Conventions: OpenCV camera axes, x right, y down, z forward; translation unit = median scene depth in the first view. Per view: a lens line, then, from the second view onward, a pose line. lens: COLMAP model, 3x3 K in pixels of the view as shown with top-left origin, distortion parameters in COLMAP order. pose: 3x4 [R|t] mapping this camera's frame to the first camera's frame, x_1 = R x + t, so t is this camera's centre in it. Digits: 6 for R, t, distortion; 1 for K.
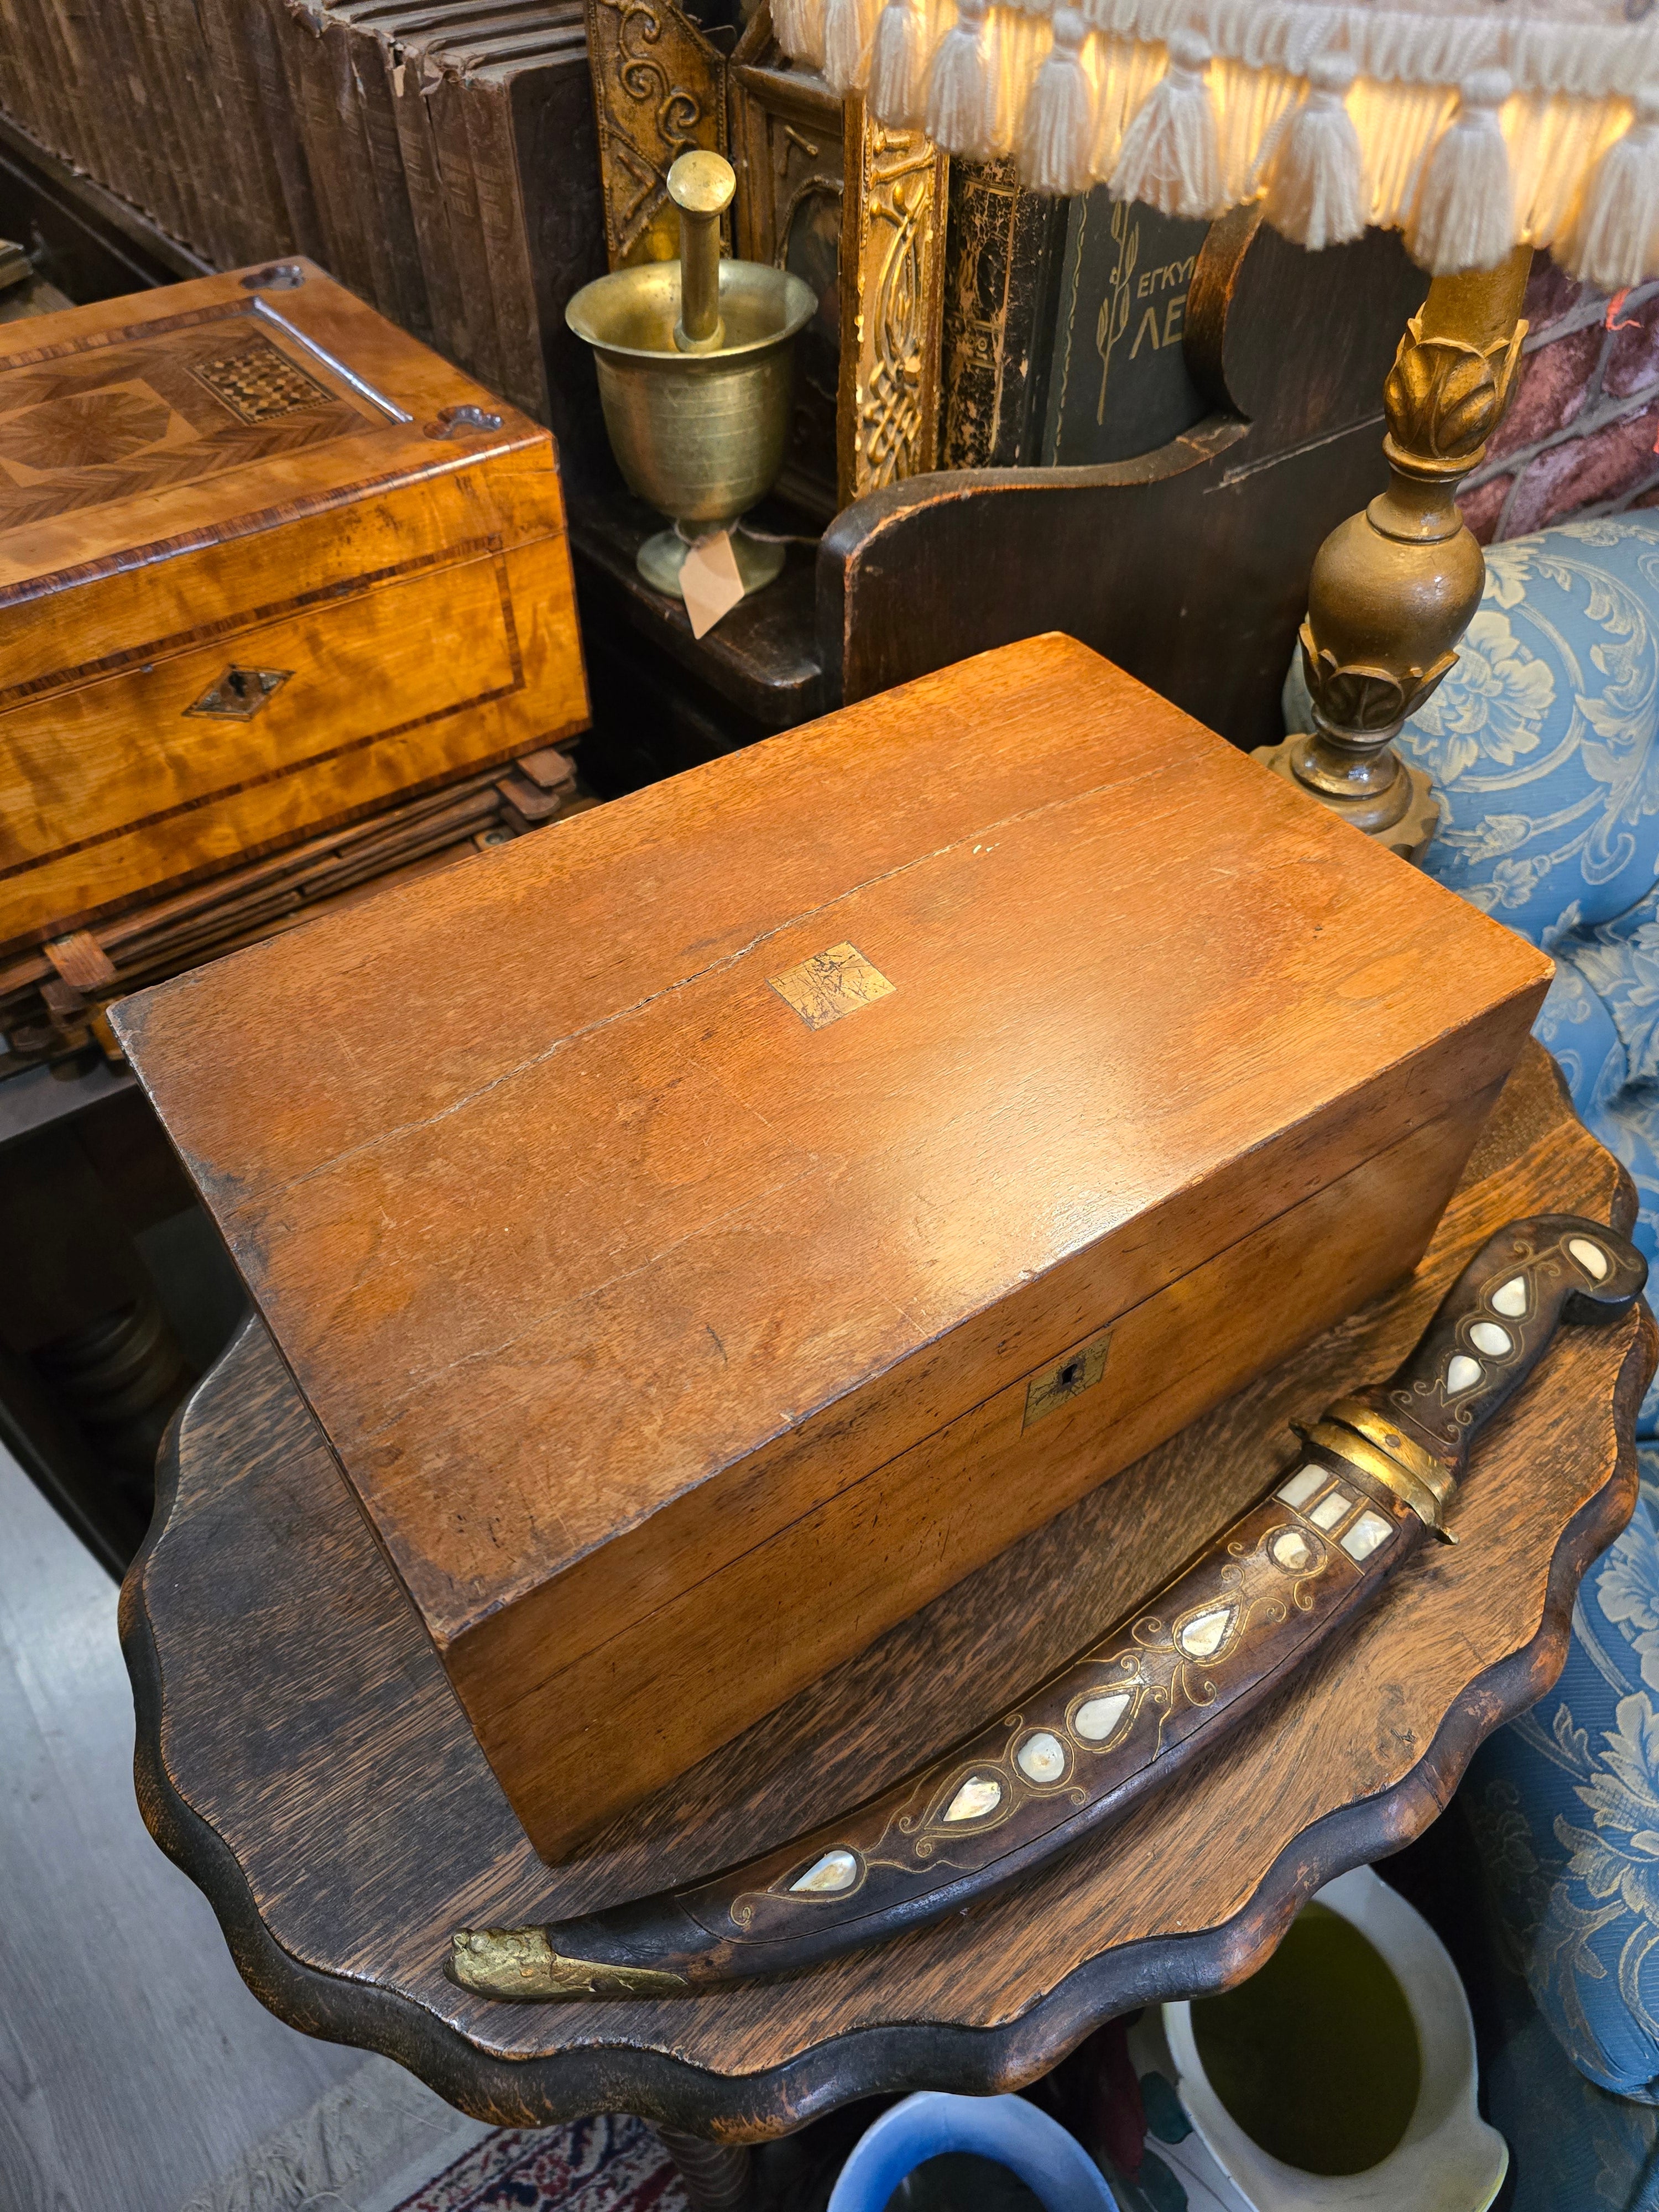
lens RADIAL K [[1514.5, 0, 813.3], [0, 1514.5, 1089.9], [0, 0, 1]] dist [0.020632, -0.028011]
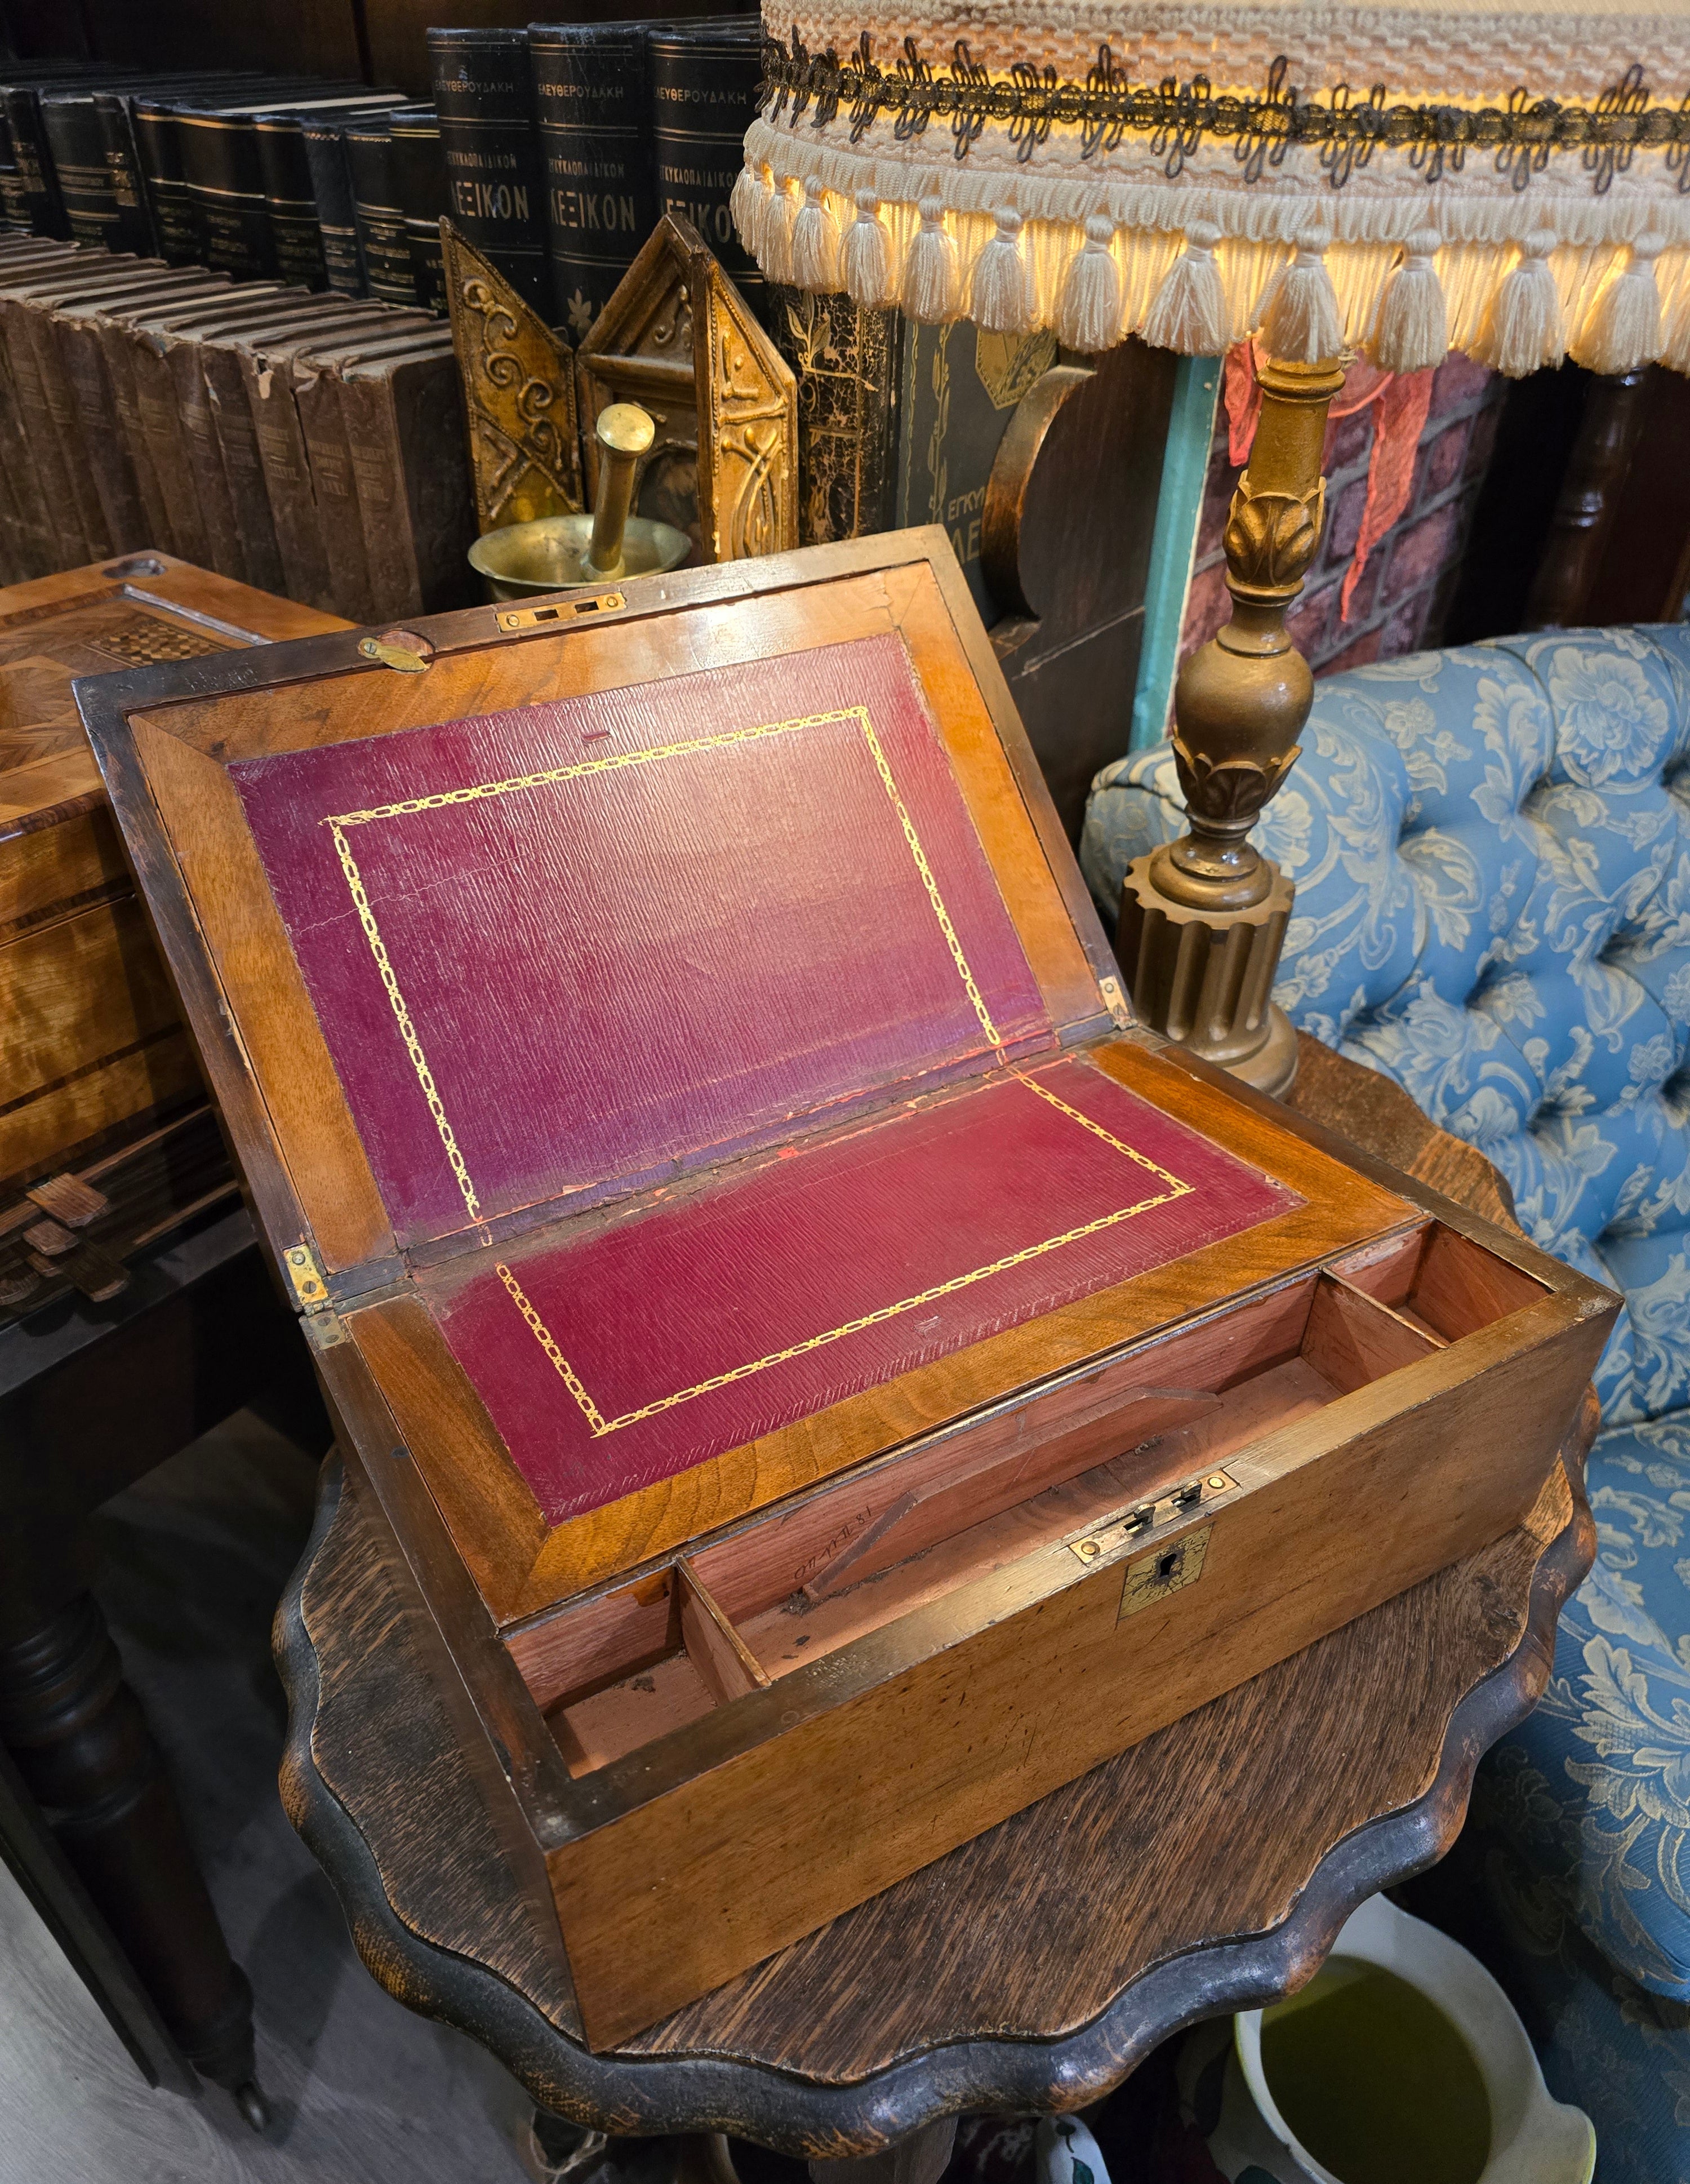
lens RADIAL K [[1537.3, 0, 807.1], [0, 1537.3, 1151.5], [0, 0, 1]] dist [0.027703, -0.033230]
pose [[0.965717, -0.147890, 0.213353, -0.229335], [0.180370, 0.973333, -0.141739, 0.114027], [-0.186702, 0.175363, 0.966639, -0.062881]]
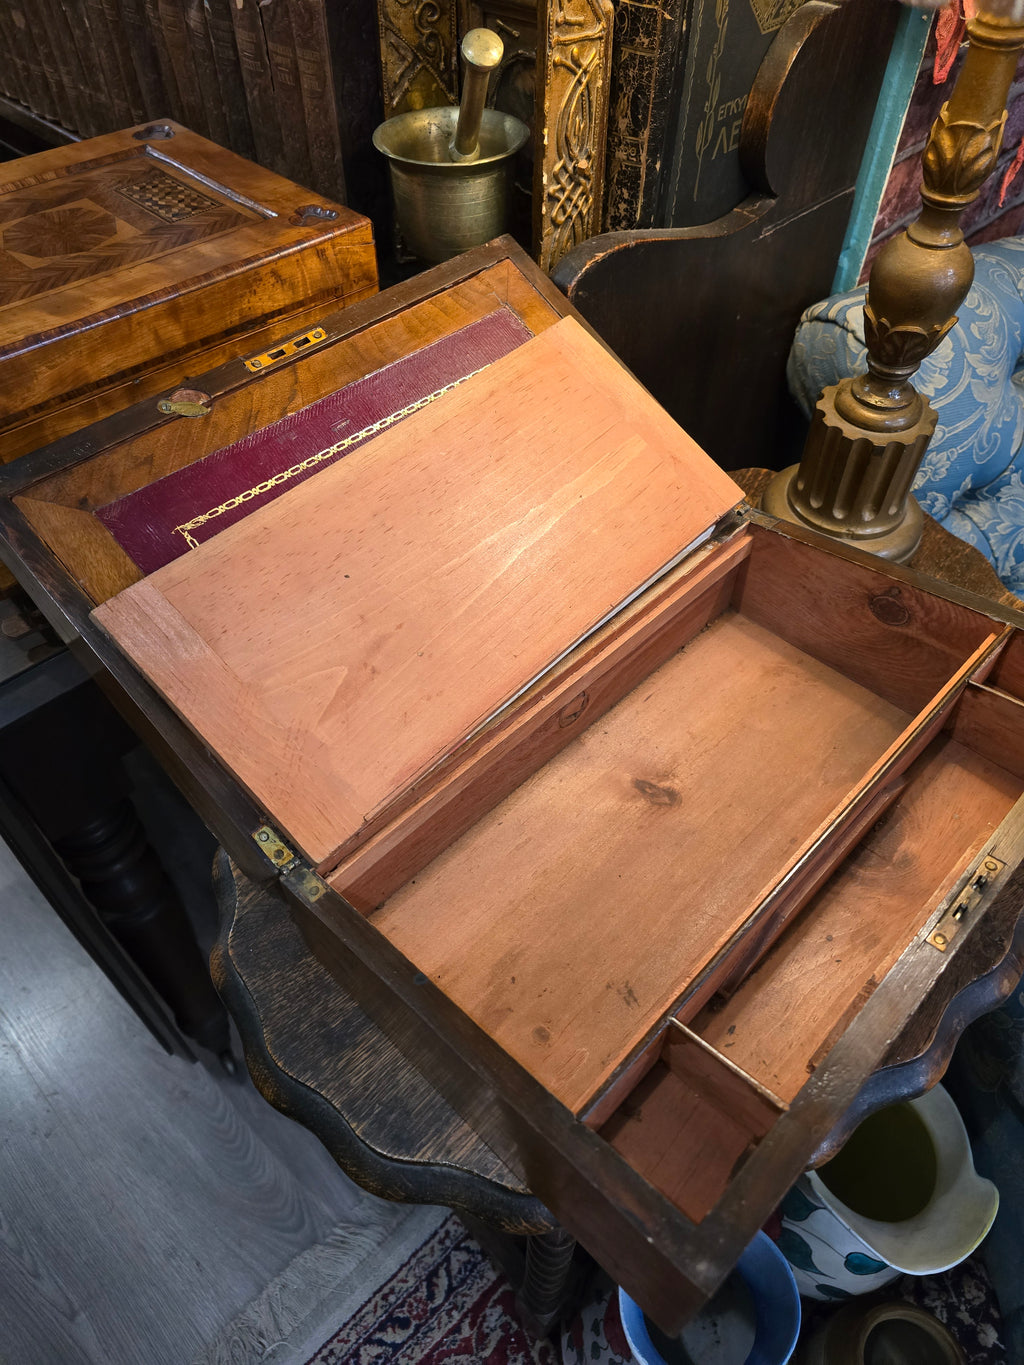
lens RADIAL K [[930.0, 0, 514.2], [0, 930.0, 683.0], [0, 0, 1]] dist [0.020449, -0.026118]
pose [[0.989499, -0.098045, 0.106206, -0.176081], [0.095158, 0.994950, 0.031936, 0.033410], [-0.108801, -0.021494, 0.993831, 0.003973]]
